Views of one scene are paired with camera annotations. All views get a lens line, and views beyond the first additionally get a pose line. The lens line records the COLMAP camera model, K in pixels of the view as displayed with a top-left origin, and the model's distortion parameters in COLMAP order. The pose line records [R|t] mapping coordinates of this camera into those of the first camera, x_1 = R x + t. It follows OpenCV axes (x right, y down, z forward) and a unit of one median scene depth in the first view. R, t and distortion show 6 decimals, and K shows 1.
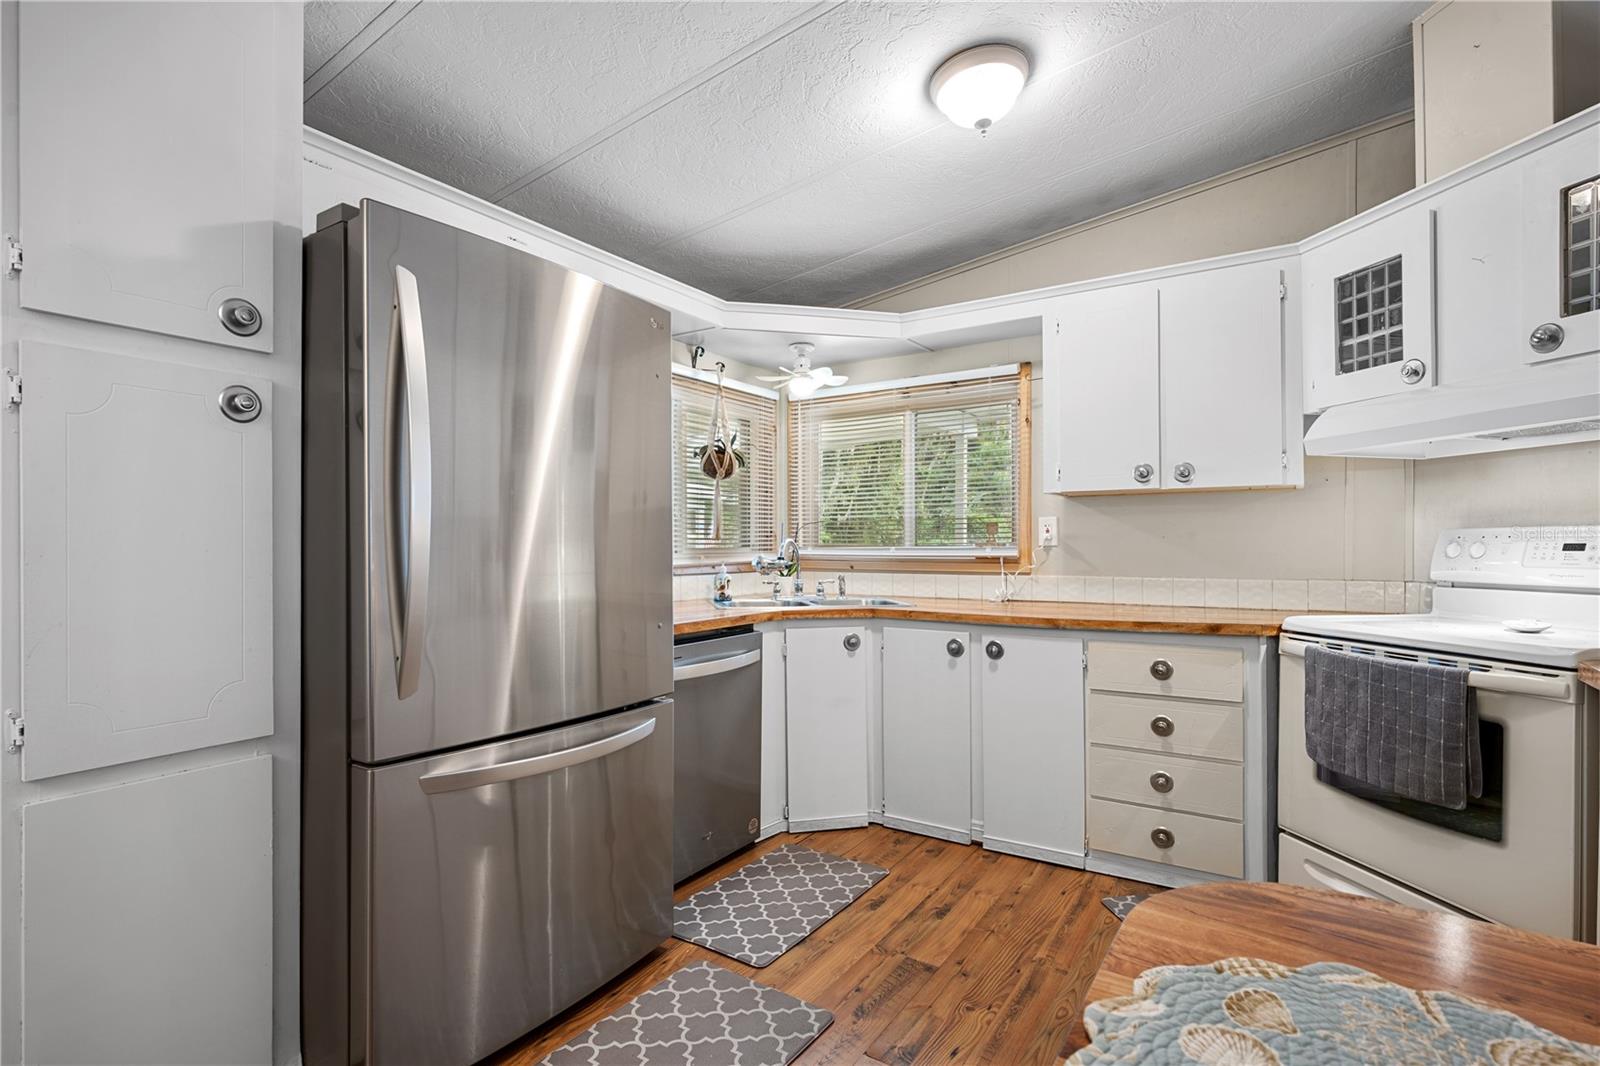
lens RADIAL K [[765.4, 0, 805.2], [0, 765.4, 546.1], [0, 0, 1]] dist [0.001253, -0.000252]
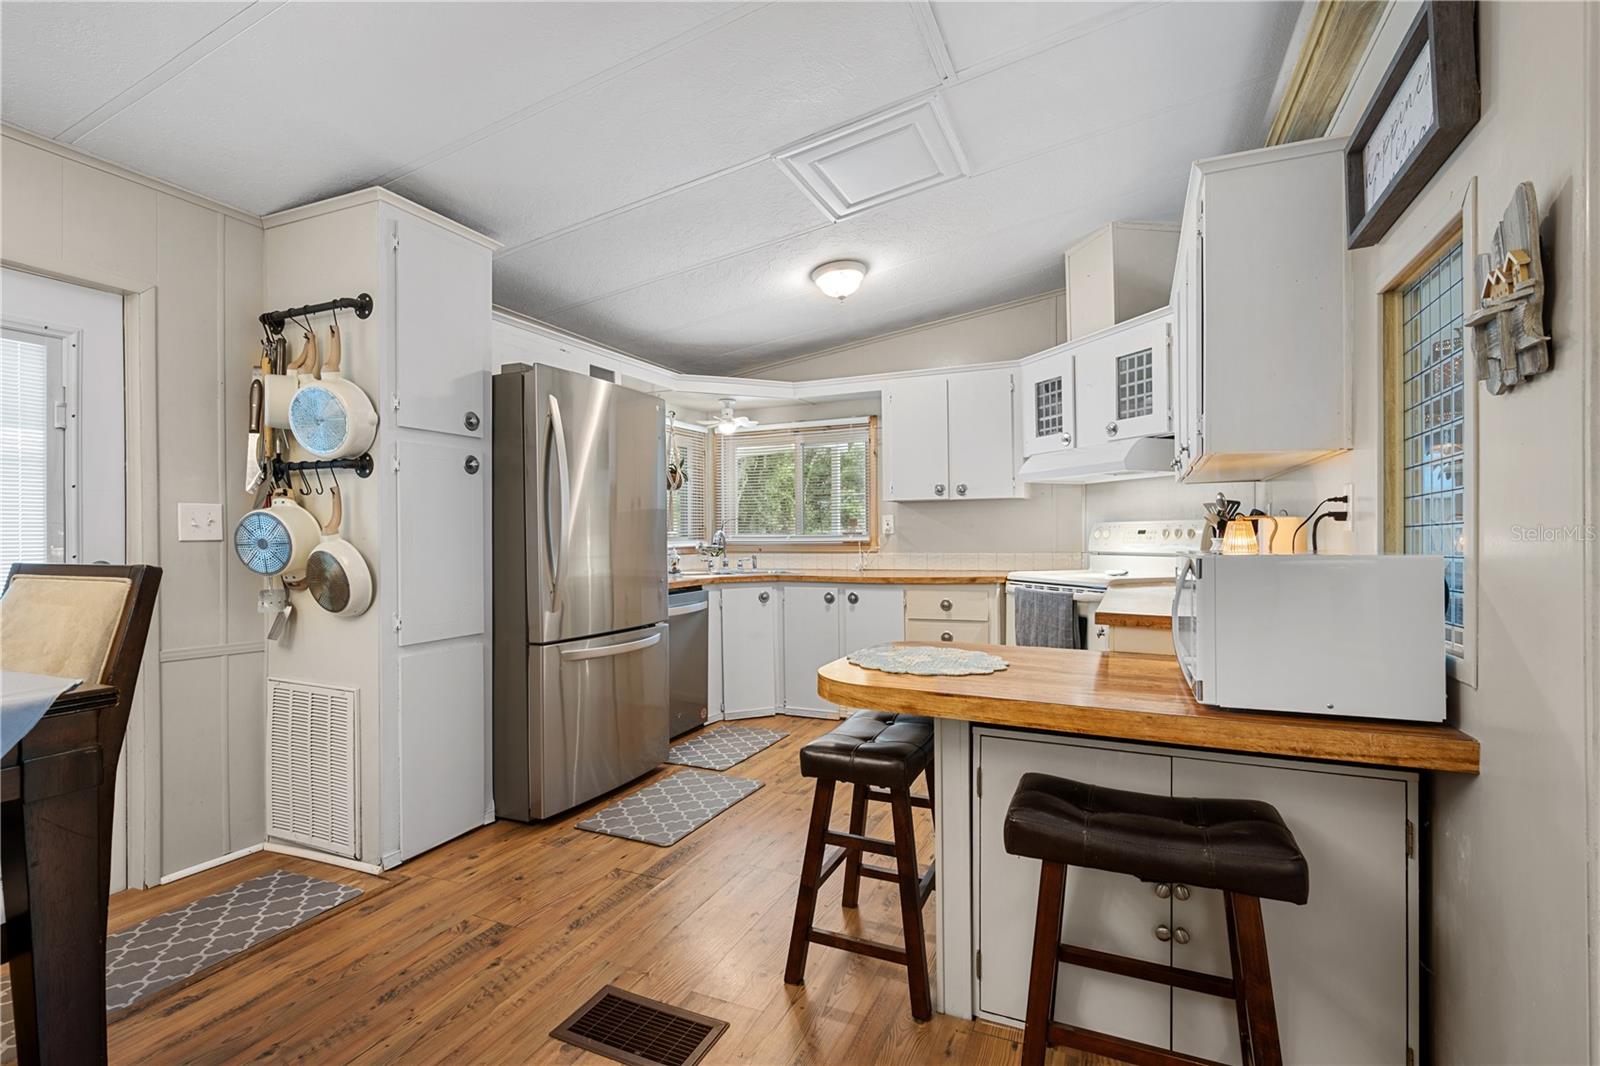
lens RADIAL K [[734.2, 0, 804.7], [0, 734.2, 539.2], [0, 0, 1]] dist [0.004174, -0.000357]
pose [[0.988322, -0.008607, 0.152134, -0.103754], [0.008063, 0.999959, 0.004192, 0.003991], [-0.152163, -0.002917, 0.988351, -0.603555]]
